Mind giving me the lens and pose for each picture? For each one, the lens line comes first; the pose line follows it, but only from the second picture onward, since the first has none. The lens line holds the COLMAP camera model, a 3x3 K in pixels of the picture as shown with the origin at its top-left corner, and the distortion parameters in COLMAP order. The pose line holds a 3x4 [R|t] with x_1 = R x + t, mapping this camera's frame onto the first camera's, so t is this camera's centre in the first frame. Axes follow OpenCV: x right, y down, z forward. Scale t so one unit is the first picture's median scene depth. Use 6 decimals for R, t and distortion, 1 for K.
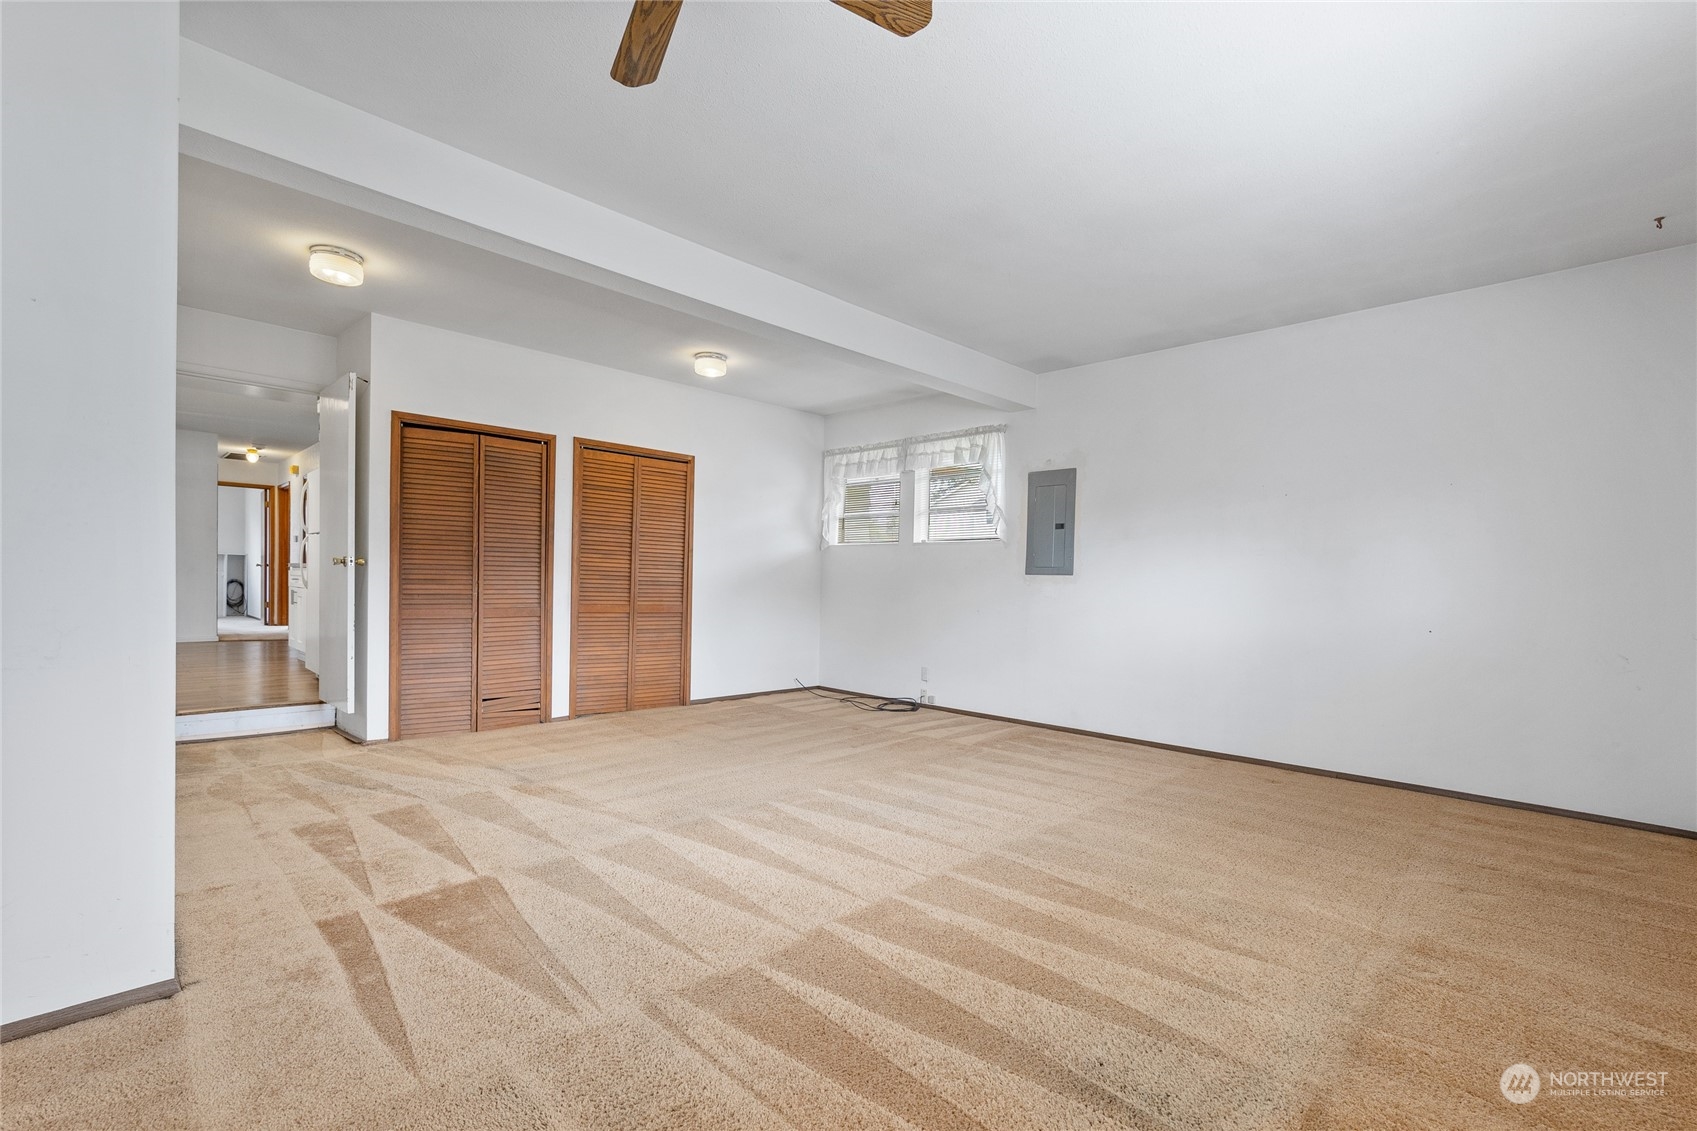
lens RADIAL K [[740.3, 0, 847.8], [0, 740.3, 578.3], [0, 0, 1]] dist [0.000384, -0.000687]
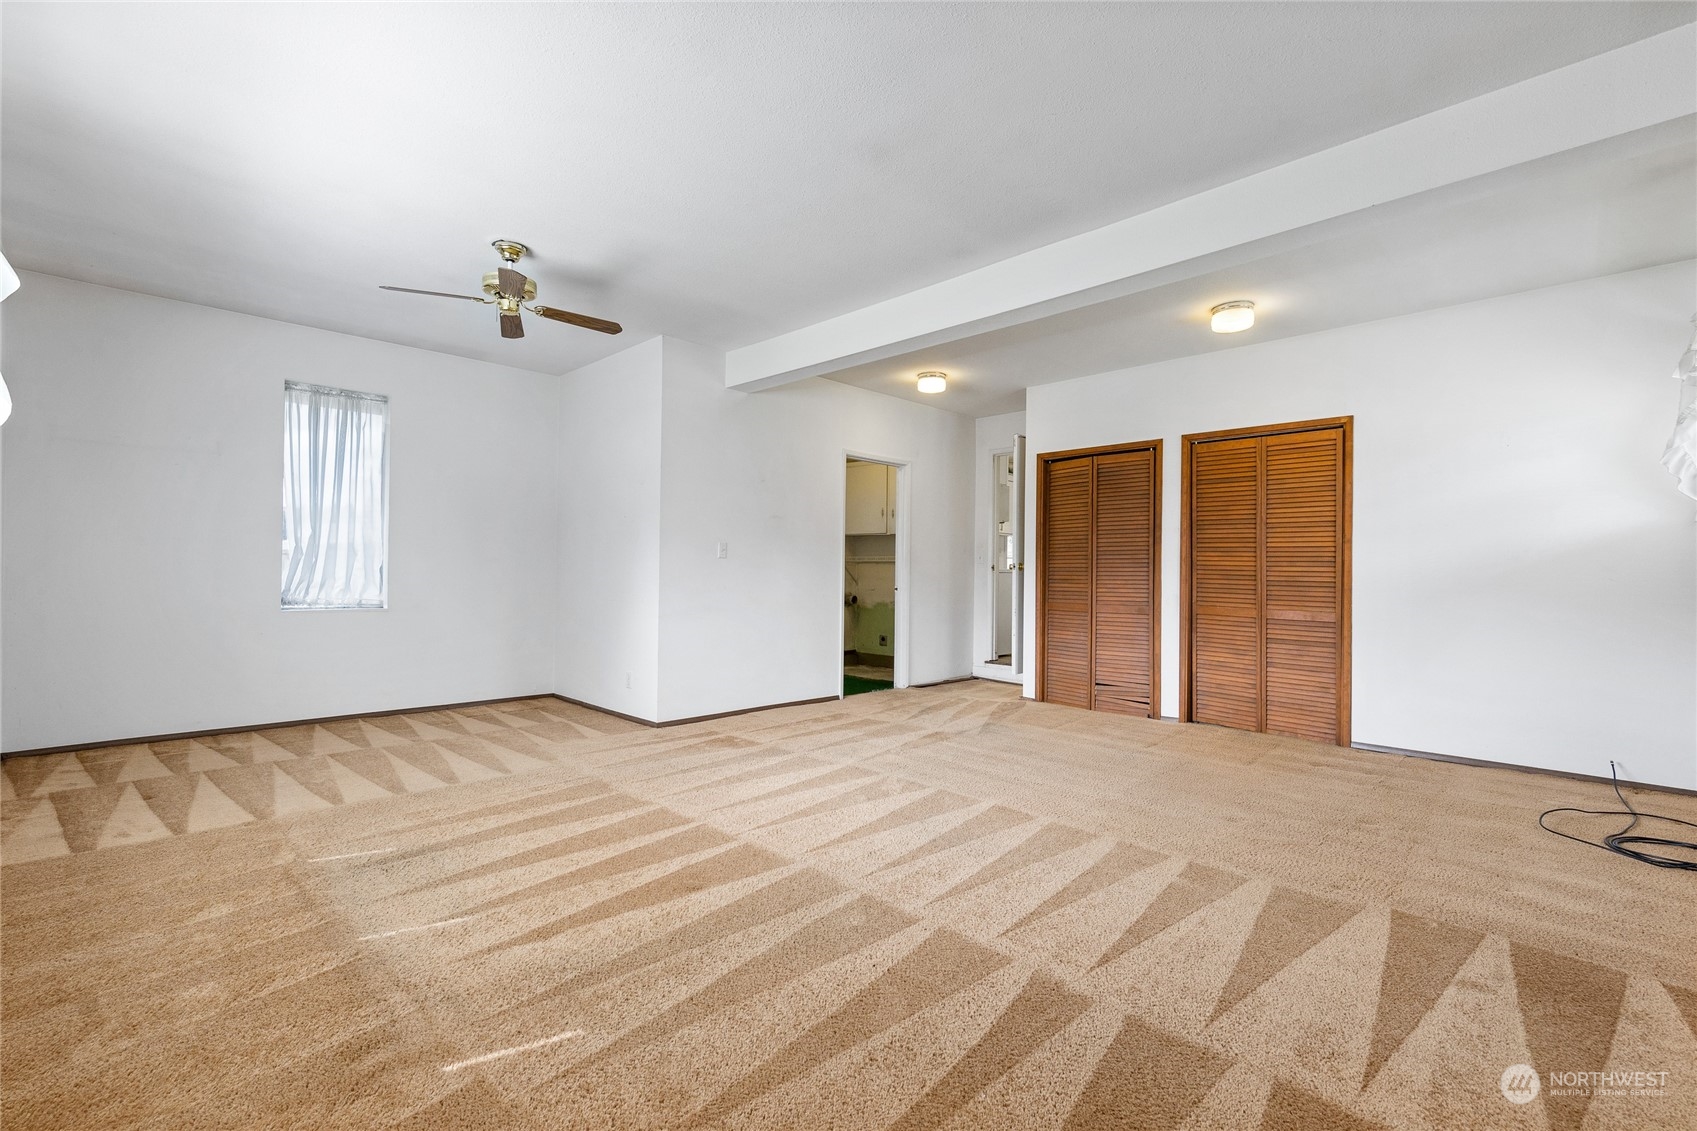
lens RADIAL K [[704.1, 0, 847.1], [0, 704.1, 564.3], [0, 0, 1]] dist [0.001024, -0.000089]
pose [[0.037620, -0.030737, -0.998819, 0.570866], [-0.006063, 0.999501, -0.030986, 0.013616], [0.999274, 0.007221, 0.037415, 0.541432]]
